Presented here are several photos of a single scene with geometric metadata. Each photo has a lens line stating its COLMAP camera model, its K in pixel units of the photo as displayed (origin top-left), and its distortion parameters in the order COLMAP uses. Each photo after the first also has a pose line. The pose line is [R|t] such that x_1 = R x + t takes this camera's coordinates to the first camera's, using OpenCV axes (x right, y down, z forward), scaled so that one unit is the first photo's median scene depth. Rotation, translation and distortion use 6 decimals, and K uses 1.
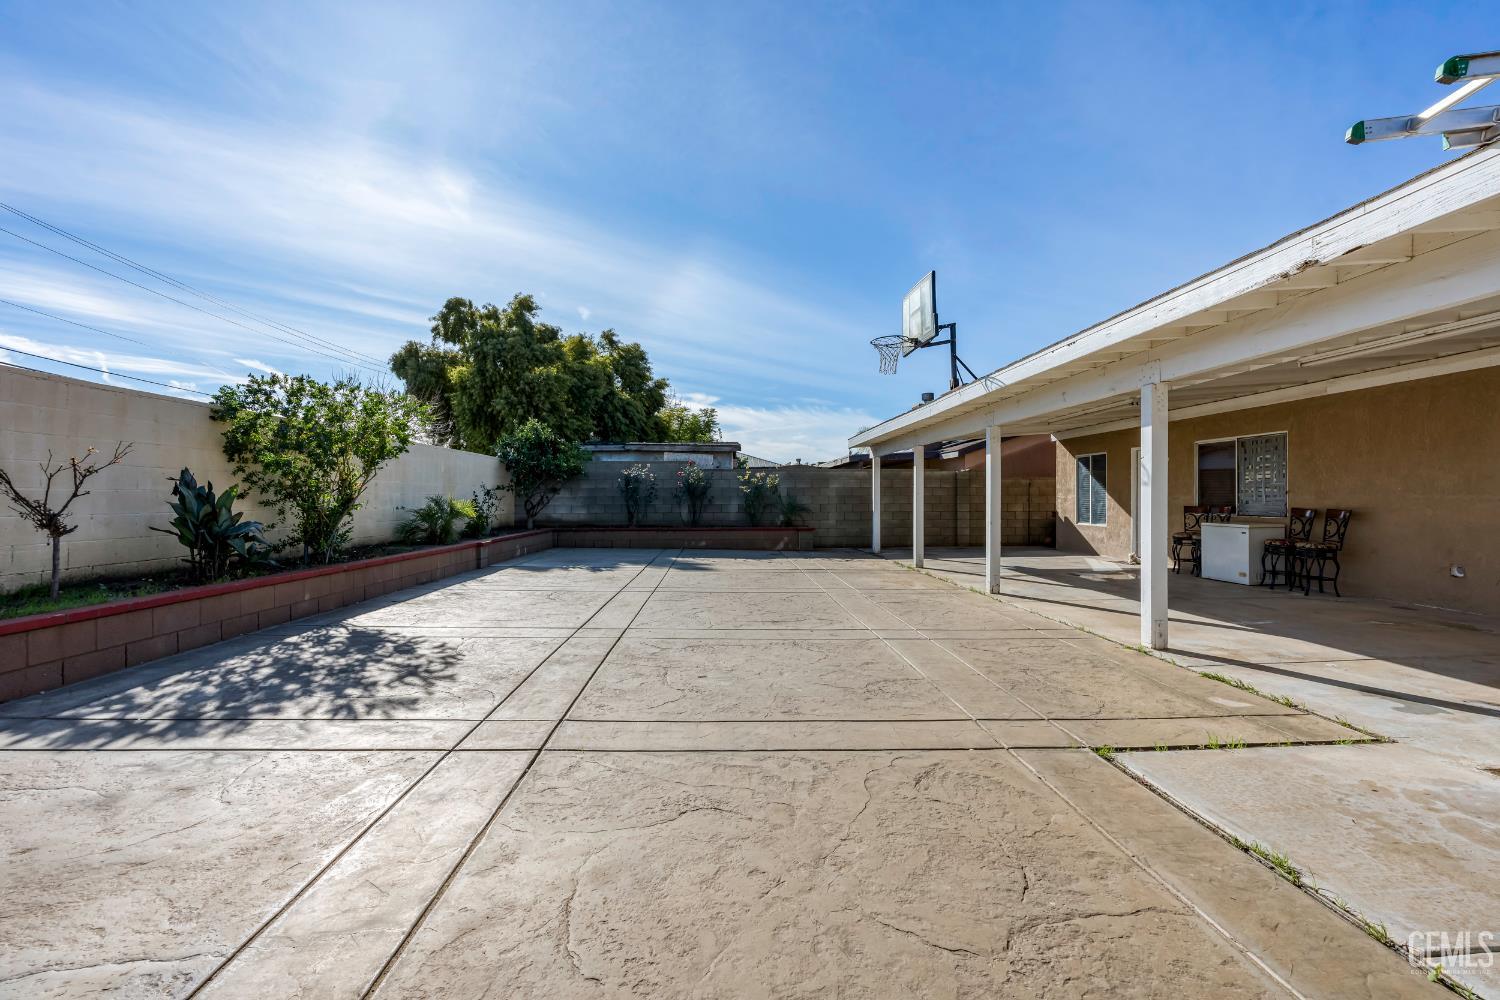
lens RADIAL K [[676.6, 0, 750.0], [0, 676.6, 500.0], [0, 0, 1]] dist [-0.014685, 0.011584]
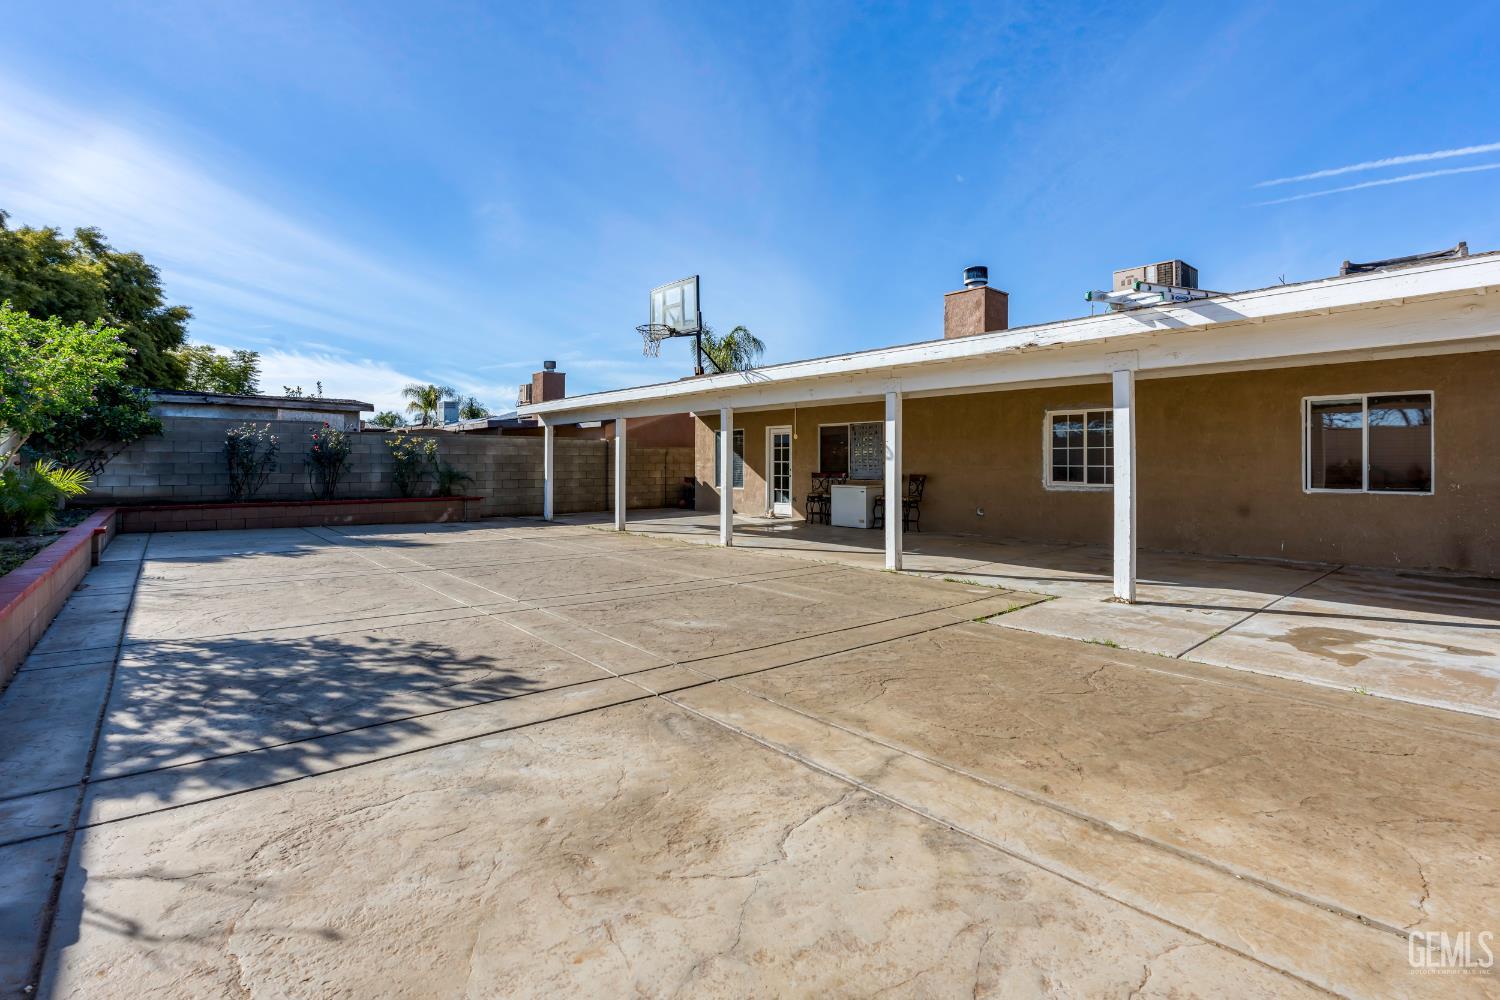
lens RADIAL K [[689.2, 0, 750.7], [0, 689.2, 424.4], [0, 0, 1]] dist [0.024516, 0.000212]
pose [[0.794127, 0.038406, 0.606537, -0.200707], [-0.001991, 0.998160, -0.060598, -0.002497], [-0.607748, 0.046915, 0.792743, -0.007720]]
